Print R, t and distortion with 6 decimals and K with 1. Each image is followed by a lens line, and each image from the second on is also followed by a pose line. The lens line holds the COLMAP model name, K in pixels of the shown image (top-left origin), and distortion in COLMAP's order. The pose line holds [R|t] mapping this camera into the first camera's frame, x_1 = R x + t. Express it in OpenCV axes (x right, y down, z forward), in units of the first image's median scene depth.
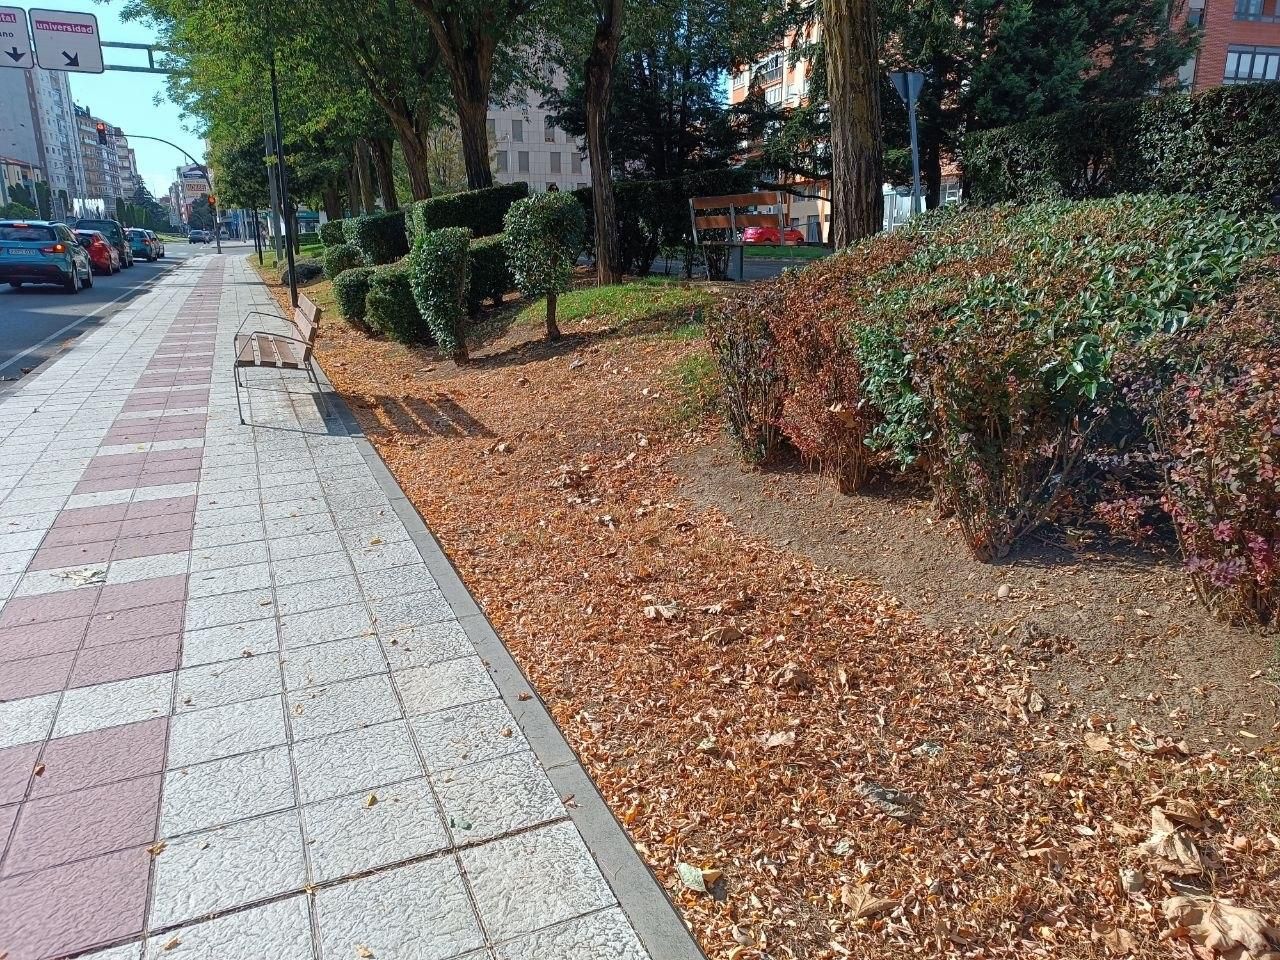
lens RADIAL K [[895.5, 0, 640.0], [0, 895.5, 480.0], [0, 0, 1]] dist [0.034872, -0.032586]
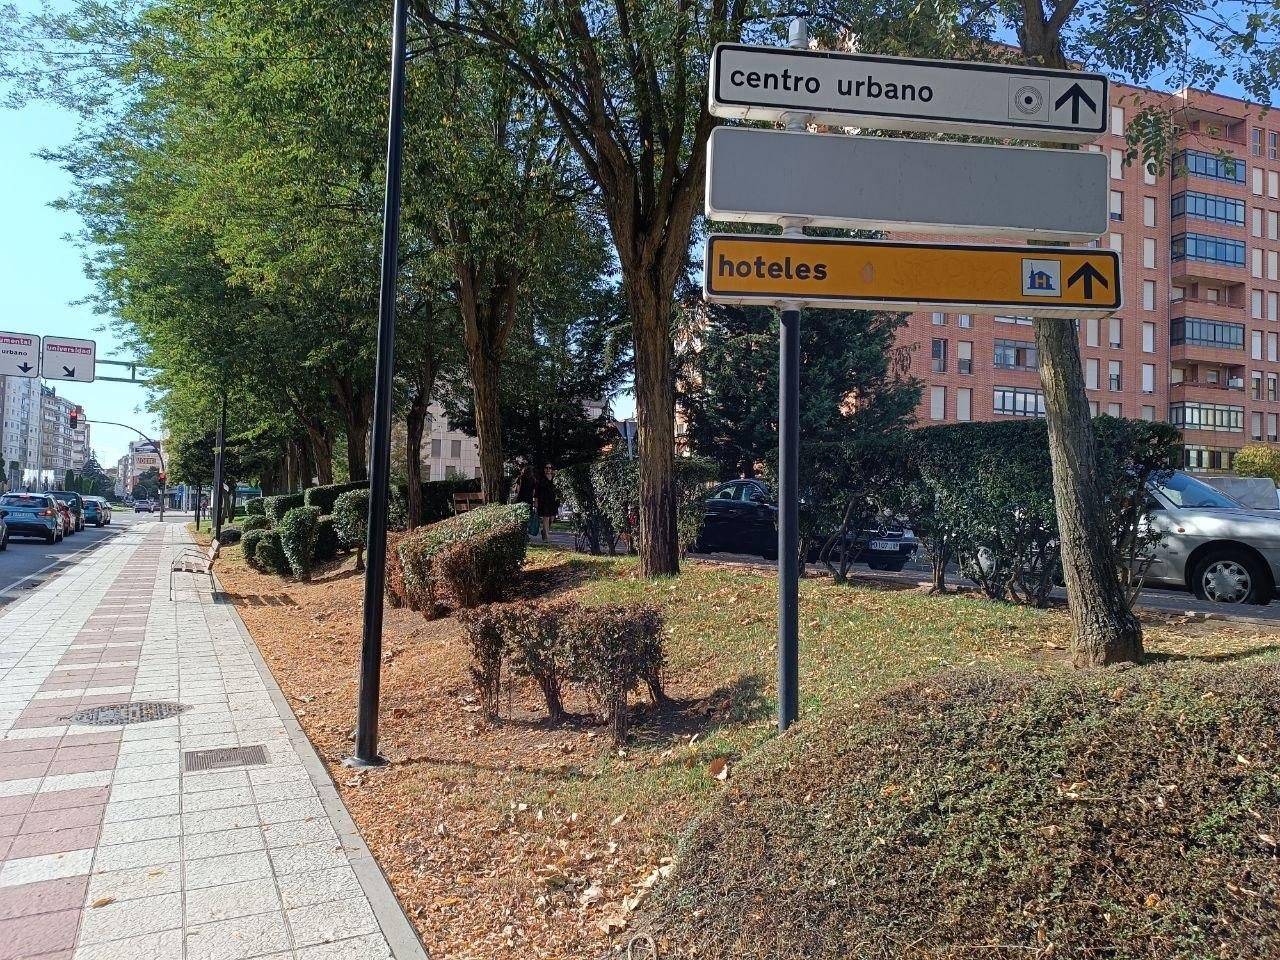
lens RADIAL K [[895.5, 0, 640.0], [0, 895.5, 480.0], [0, 0, 1]] dist [0.034872, -0.032586]
pose [[0.997536, 0.027989, 0.064325, 0.089703], [-0.007314, 0.953455, -0.301447, 0.054848], [-0.069768, 0.300234, 0.951311, -0.205491]]
